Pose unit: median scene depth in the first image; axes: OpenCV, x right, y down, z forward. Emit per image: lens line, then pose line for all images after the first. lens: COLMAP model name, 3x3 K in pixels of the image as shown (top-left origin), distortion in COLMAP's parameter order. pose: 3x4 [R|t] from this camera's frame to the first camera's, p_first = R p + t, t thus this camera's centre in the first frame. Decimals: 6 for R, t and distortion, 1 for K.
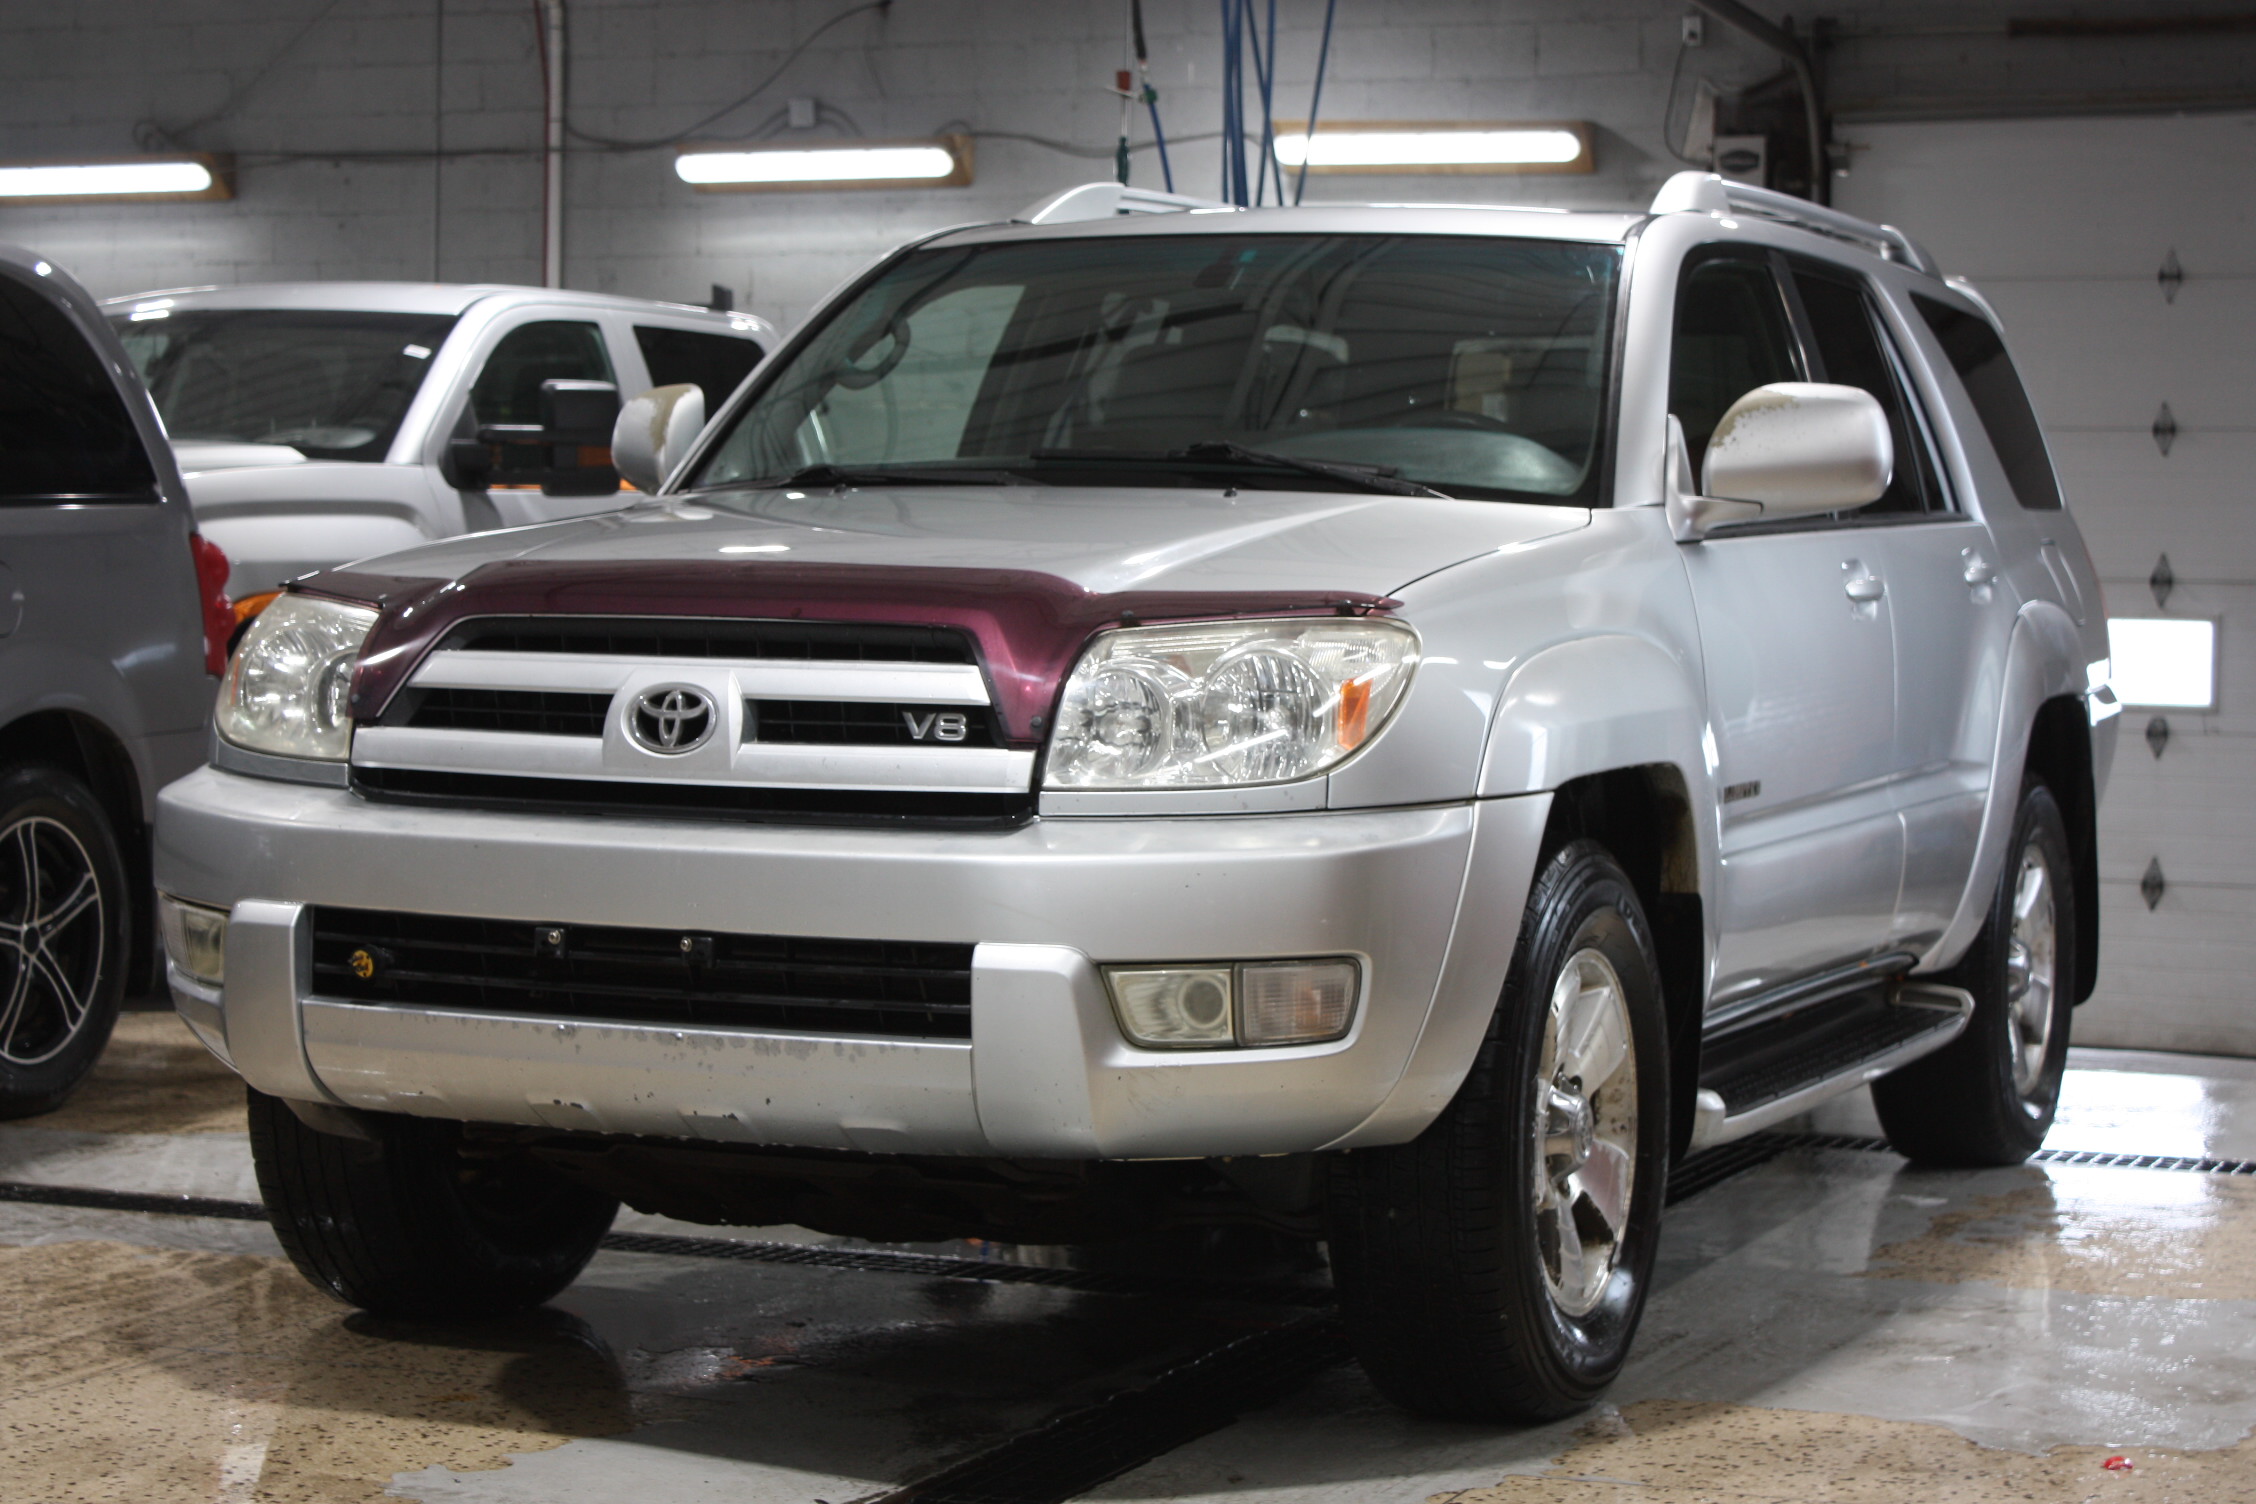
lens RADIAL K [[4458.6, 0, 1128.0], [0, 4458.6, 754.8], [0, 0, 1]] dist [0.032440, 0.000000]
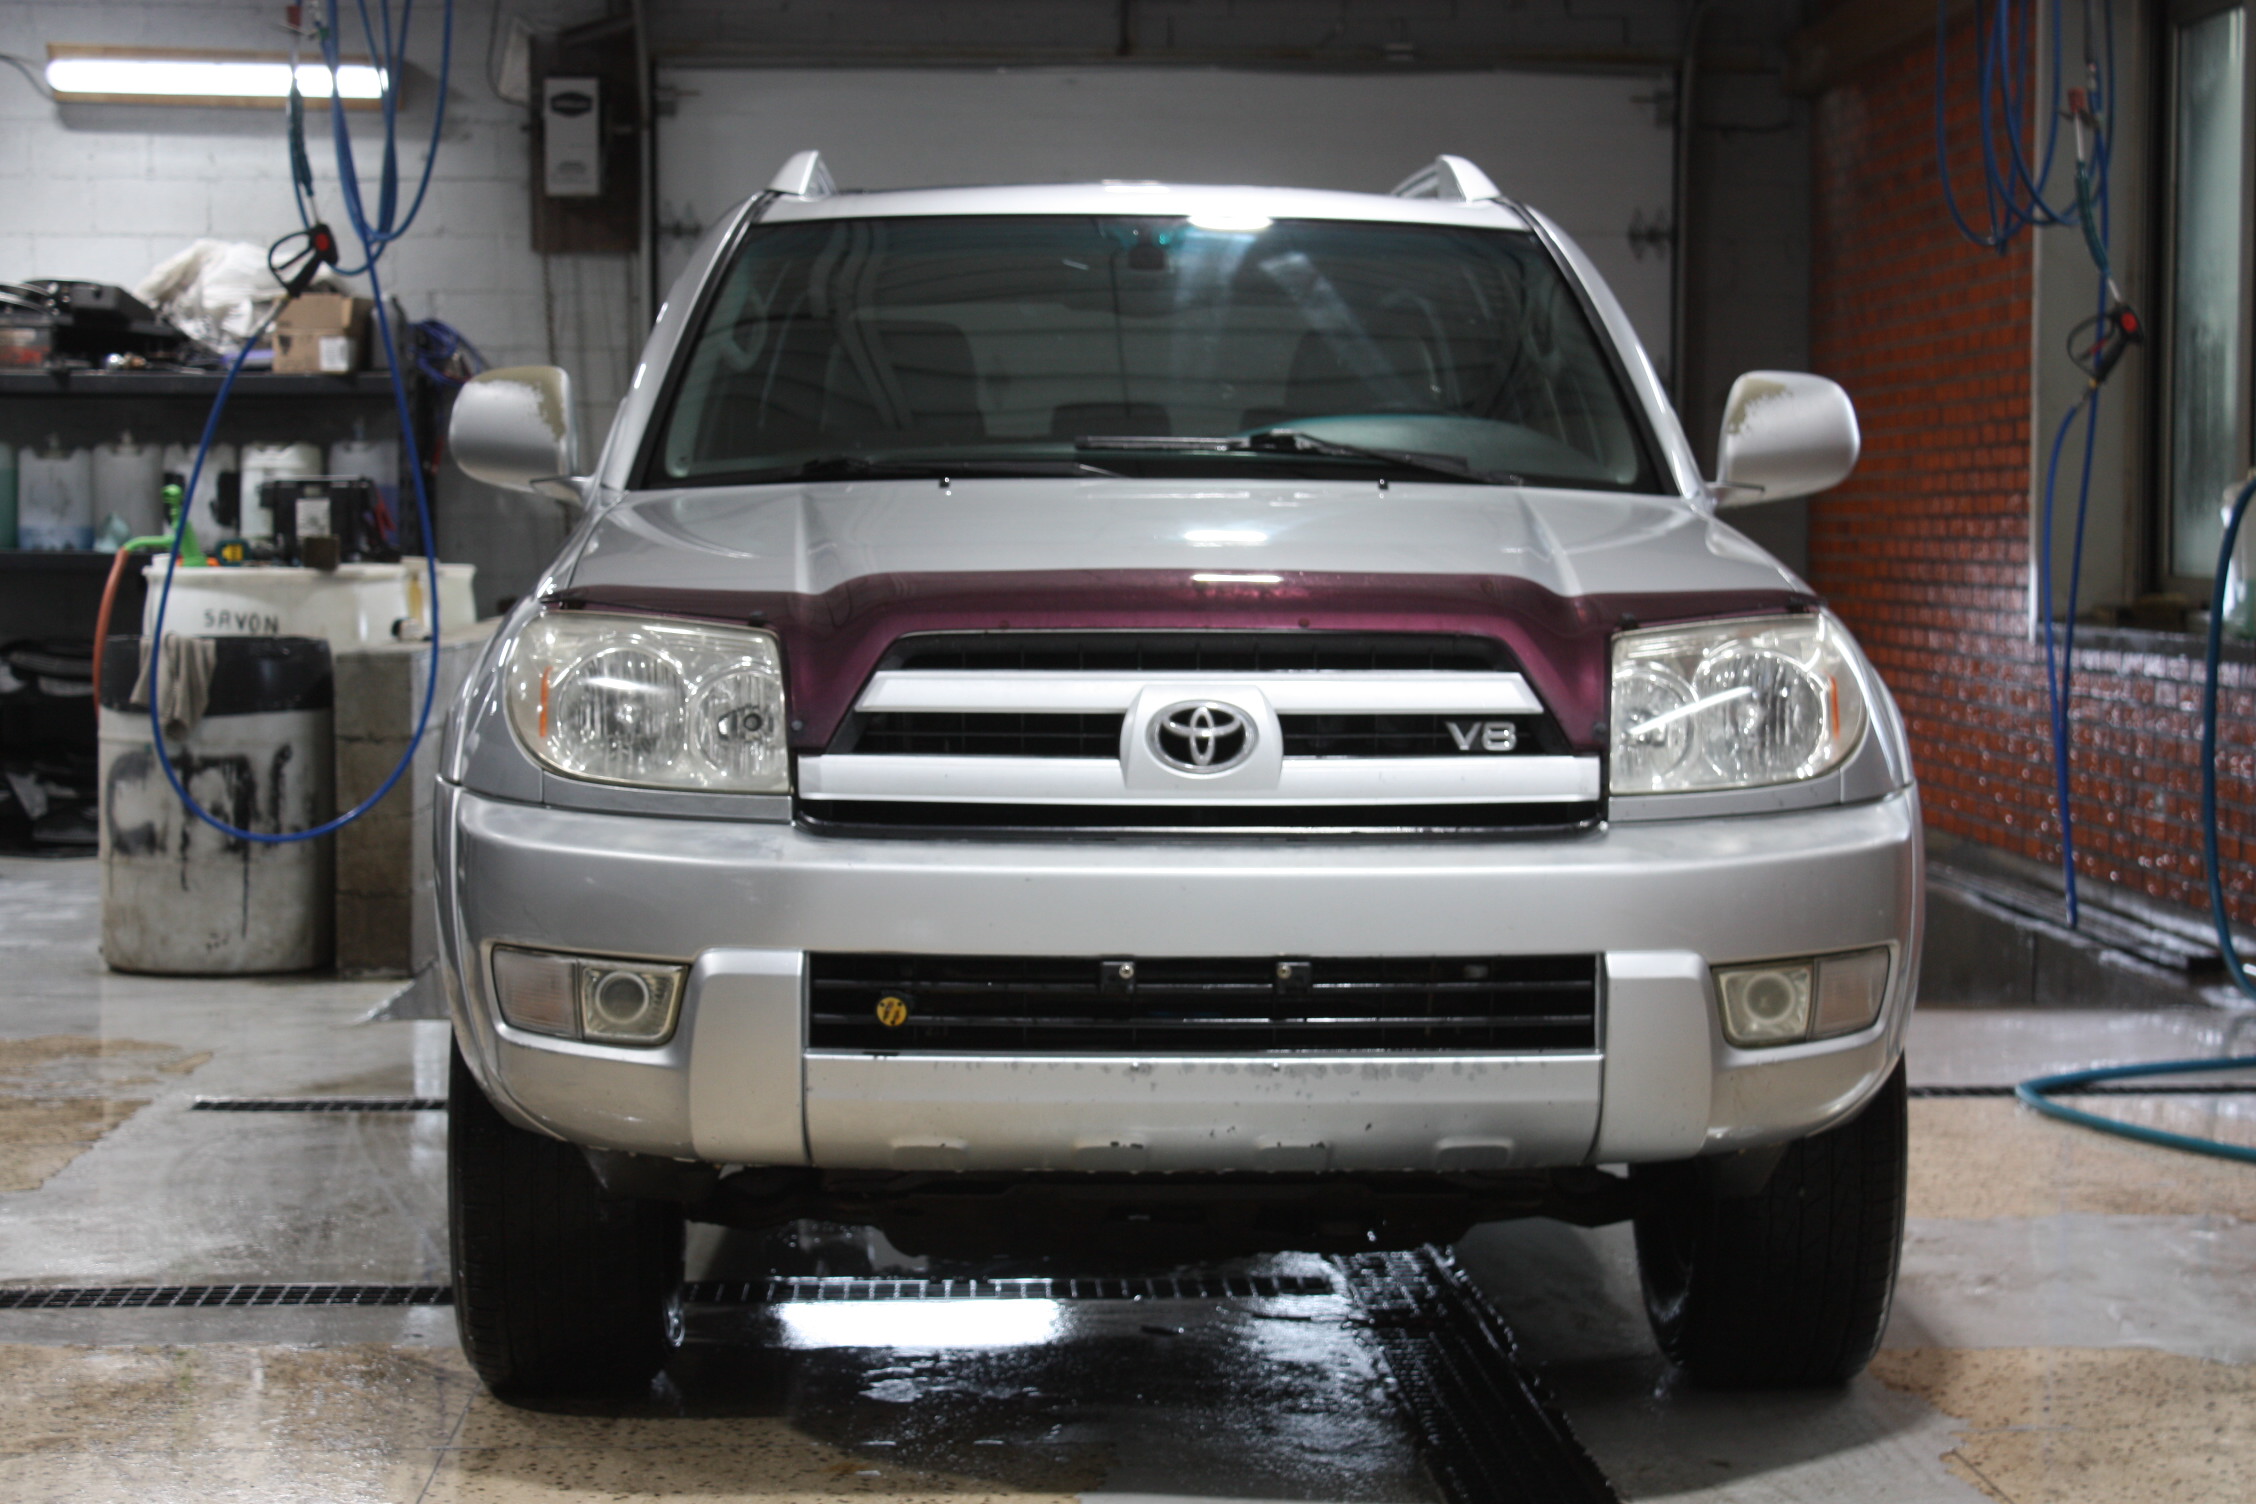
lens RADIAL K [[4595.1, 0, 1128.1], [0, 4595.1, 749.5], [0, 0, 1]] dist [0.028482, 0.000000]
pose [[0.895995, -0.036954, 0.442523, -0.555130], [0.030506, 0.999299, 0.021681, -0.027349], [-0.443014, -0.005926, 0.896495, 0.121142]]
